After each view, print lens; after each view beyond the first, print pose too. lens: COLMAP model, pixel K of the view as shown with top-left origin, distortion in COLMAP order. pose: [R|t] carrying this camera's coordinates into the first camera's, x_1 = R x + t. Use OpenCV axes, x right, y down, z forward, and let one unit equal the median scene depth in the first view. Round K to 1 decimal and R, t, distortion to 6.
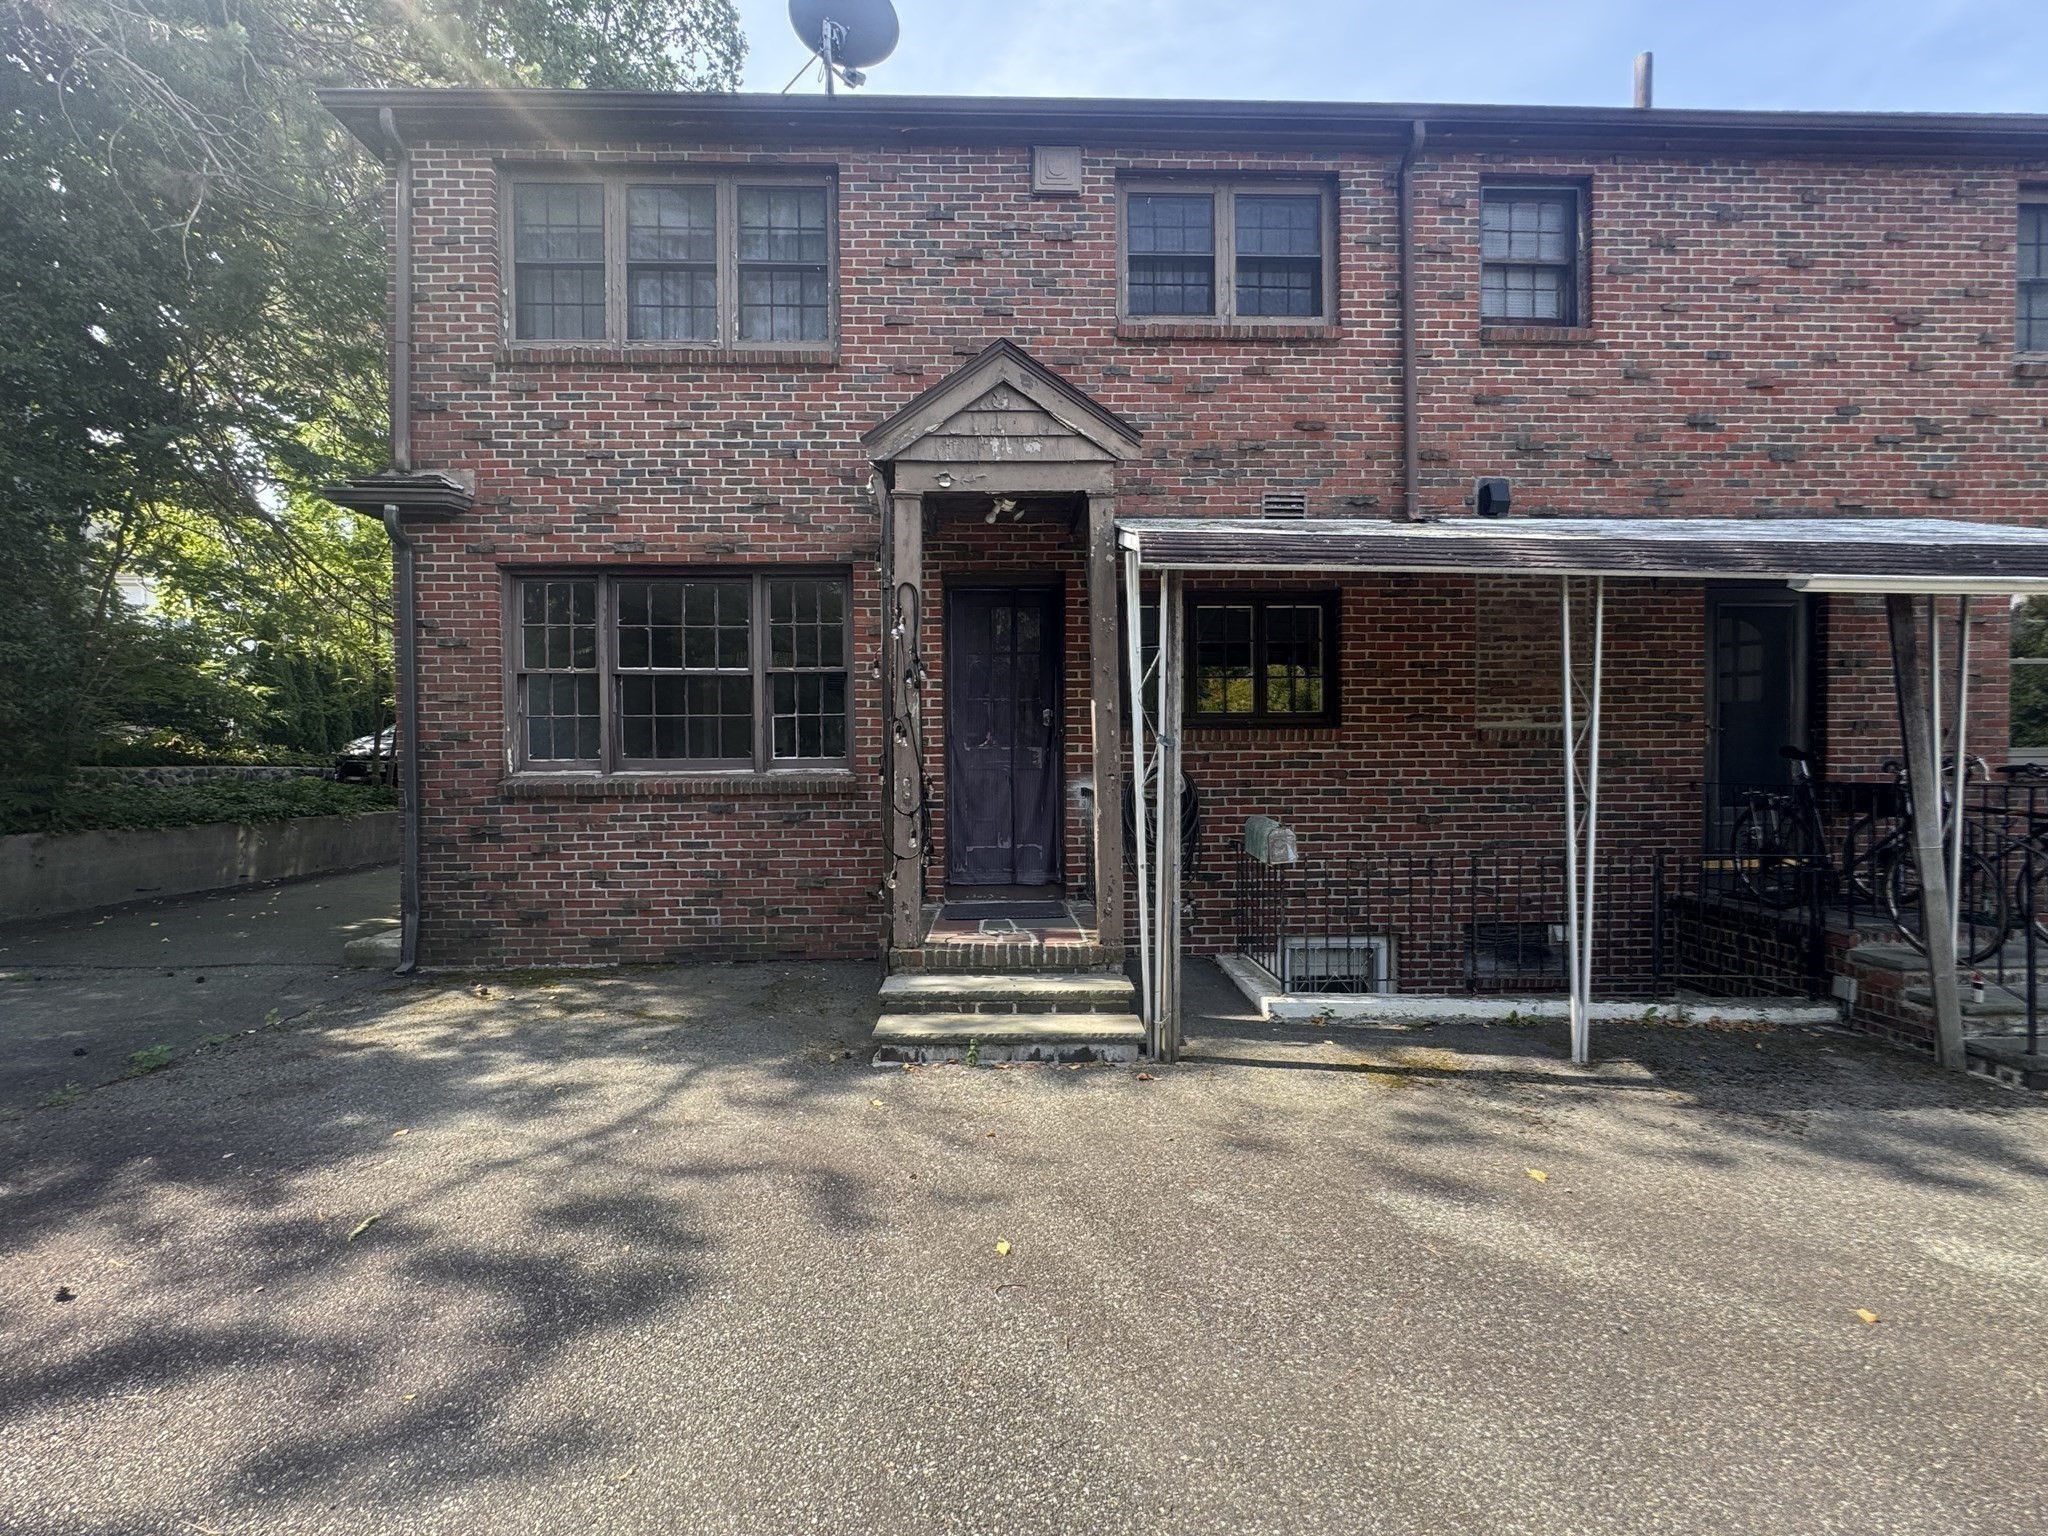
lens RADIAL K [[919.6, 0, 1024.0], [0, 919.6, 768.0], [0, 0, 1]] dist [-0.001617, -0.000799]
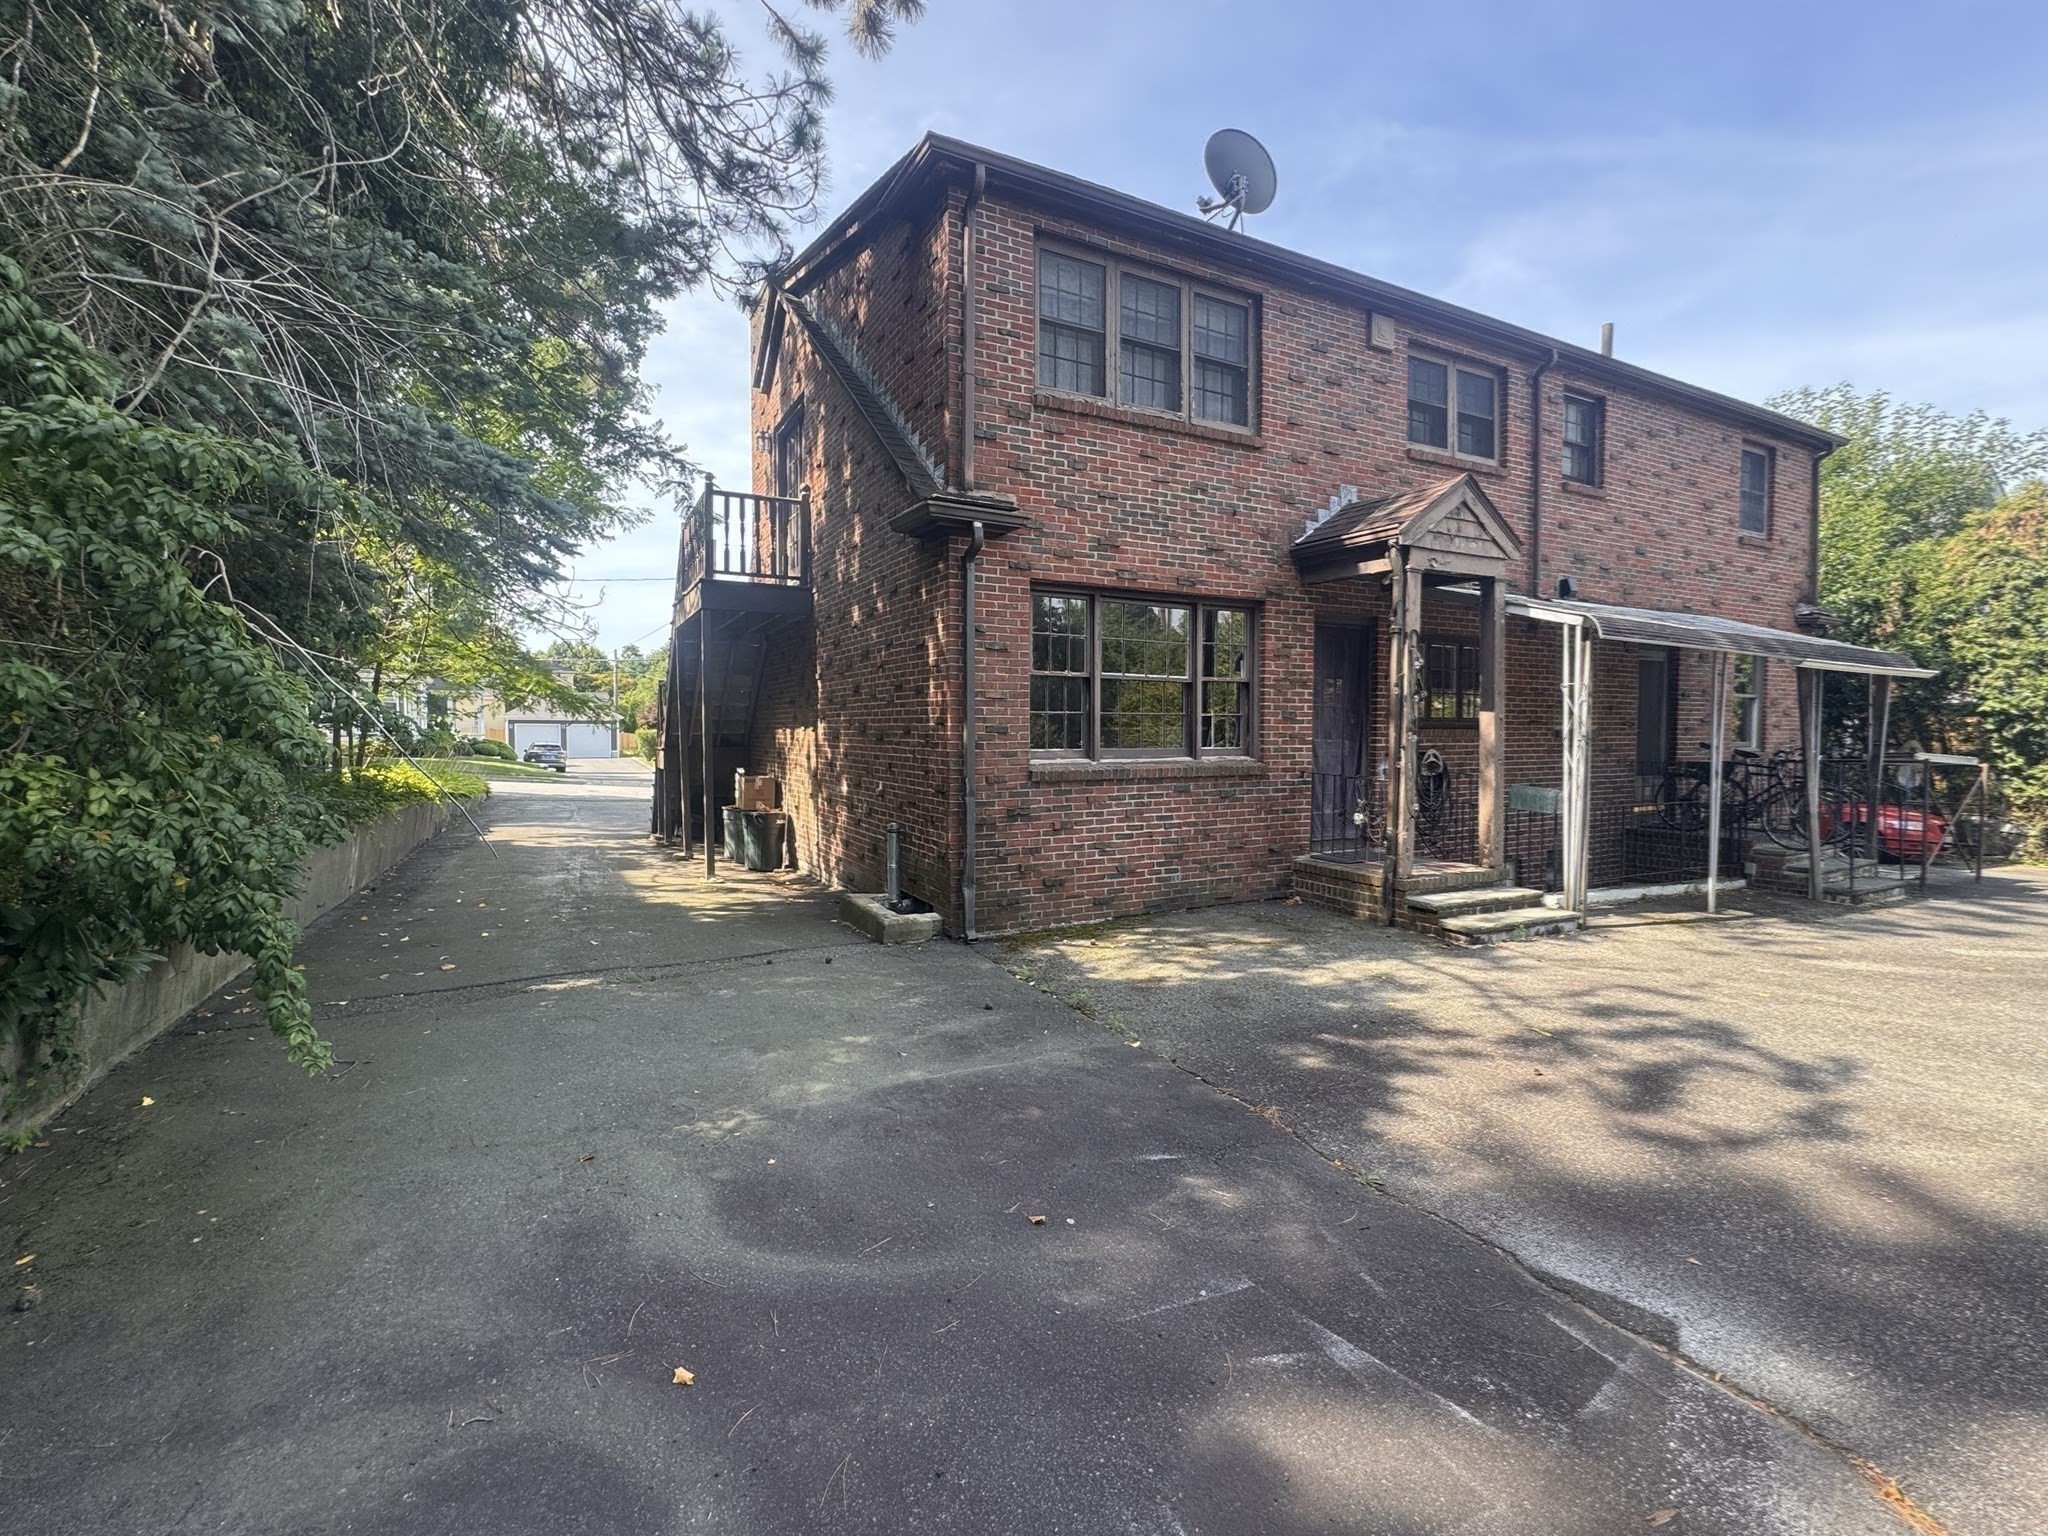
lens RADIAL K [[926.3, 0, 1024.0], [0, 926.3, 768.0], [0, 0, 1]] dist [-0.003303, -0.000303]
pose [[0.894563, -0.009973, 0.446830, -1.102175], [0.001425, 0.999810, 0.019462, -0.008731], [-0.446939, -0.016773, 0.894407, -0.037949]]
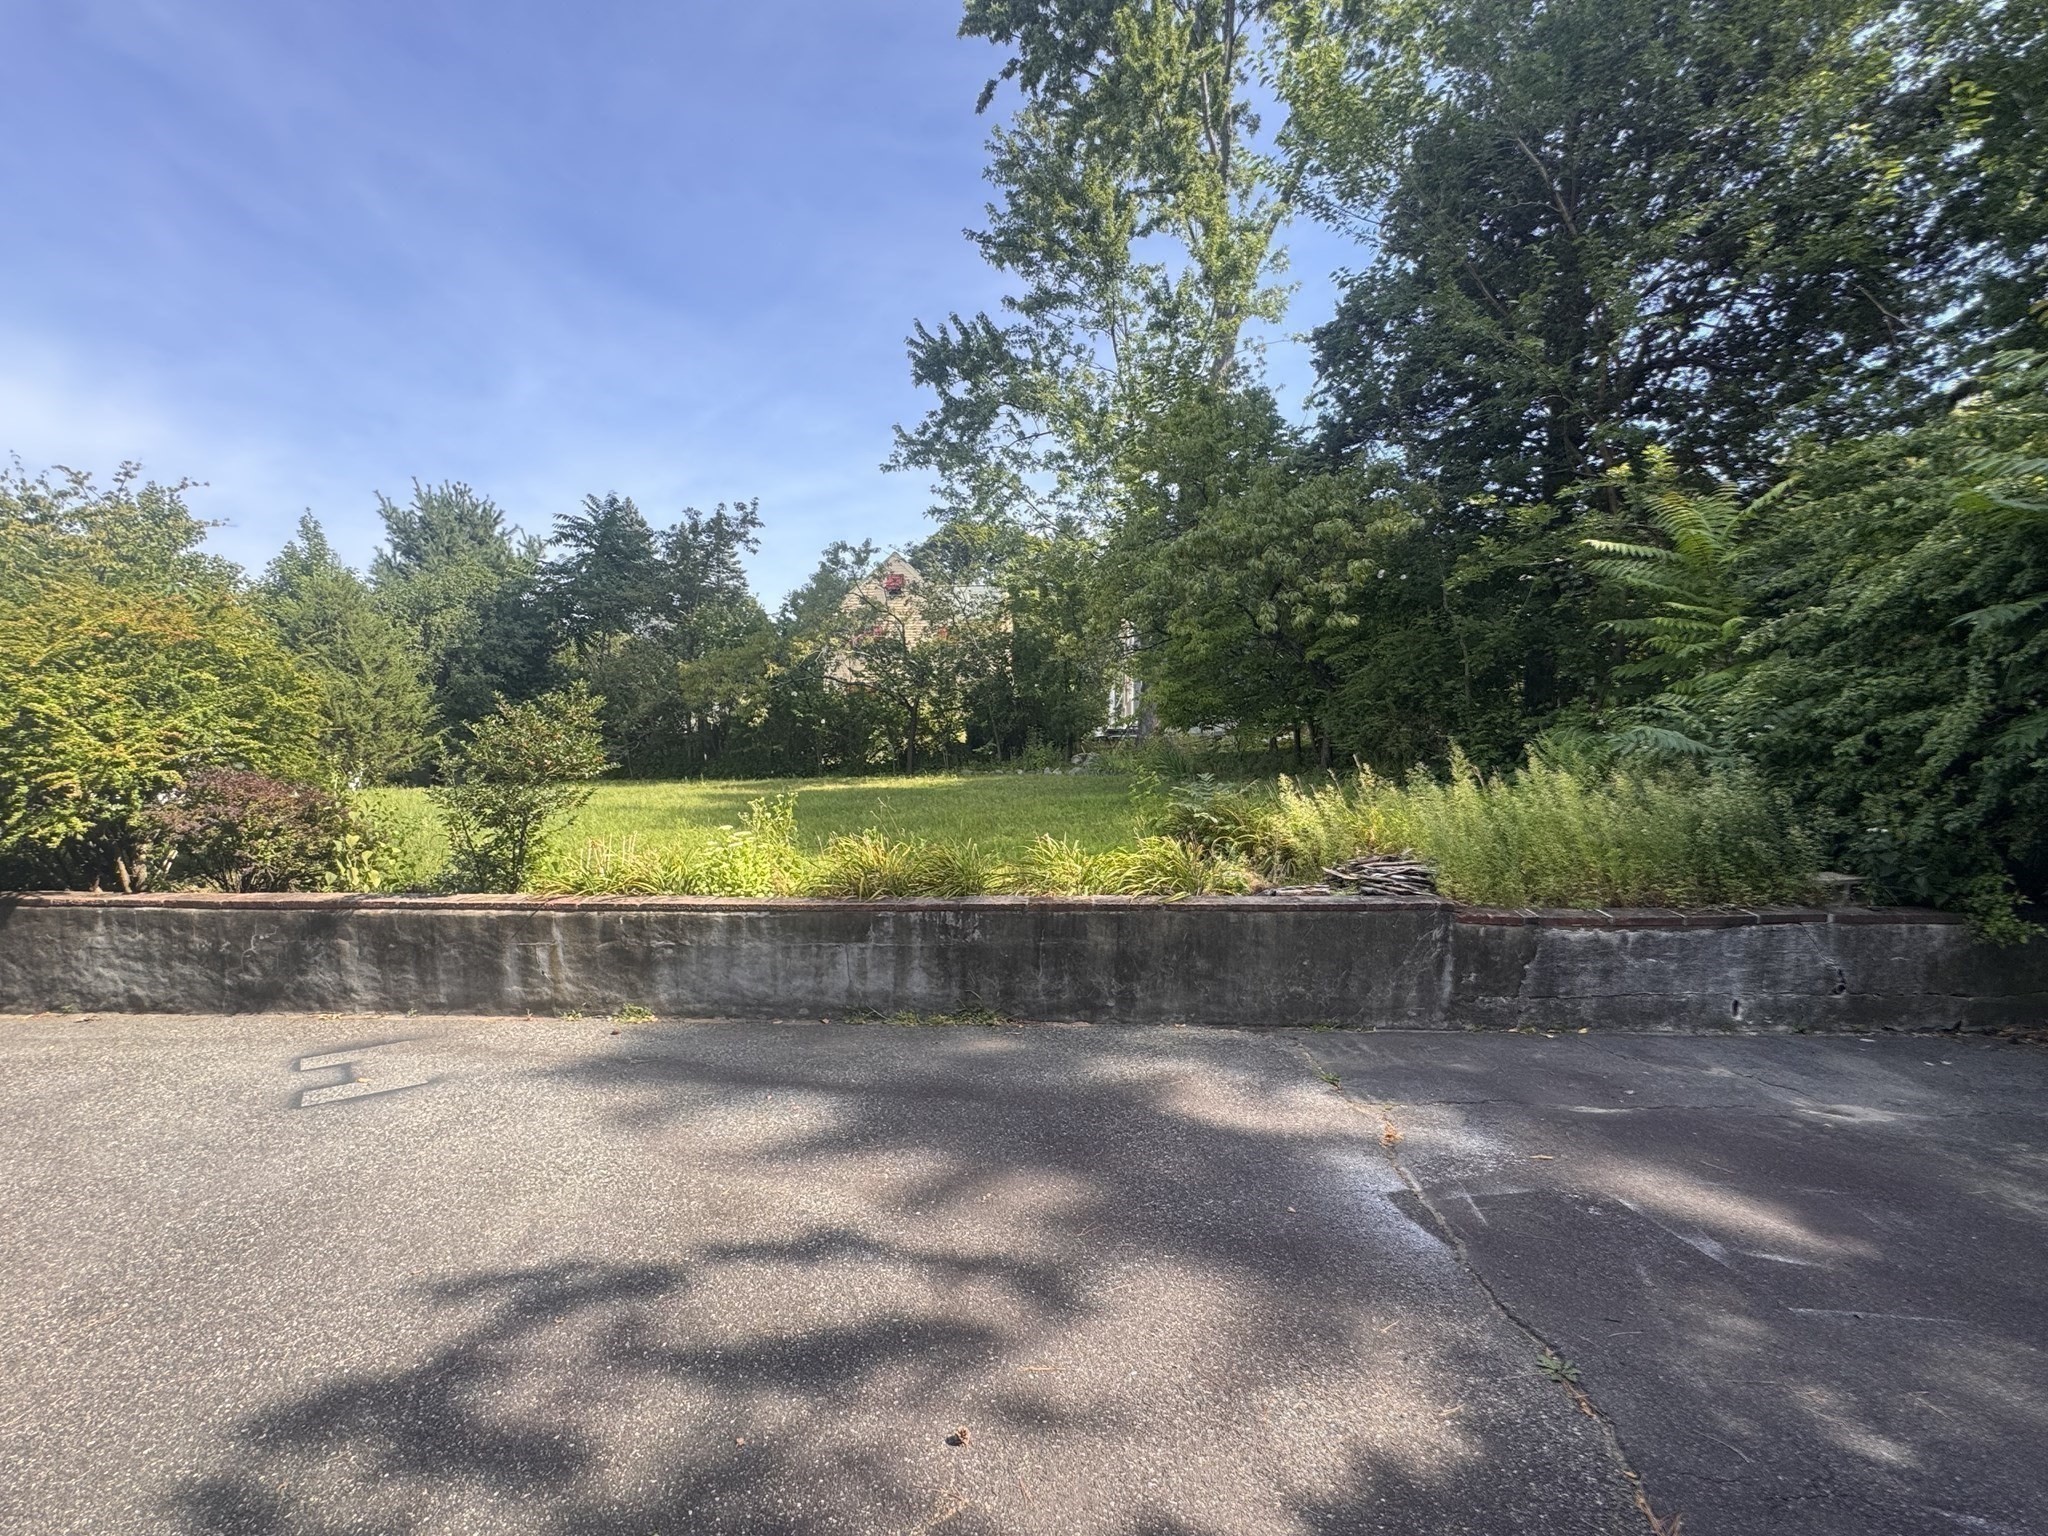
lens RADIAL K [[926.3, 0, 1024.0], [0, 926.3, 768.0], [0, 0, 1]] dist [-0.003303, -0.000303]
pose [[-0.996254, 0.002283, 0.086449, -0.488570], [0.006935, 0.998541, 0.053553, -0.033415], [-0.086200, 0.053952, -0.994816, 0.752450]]
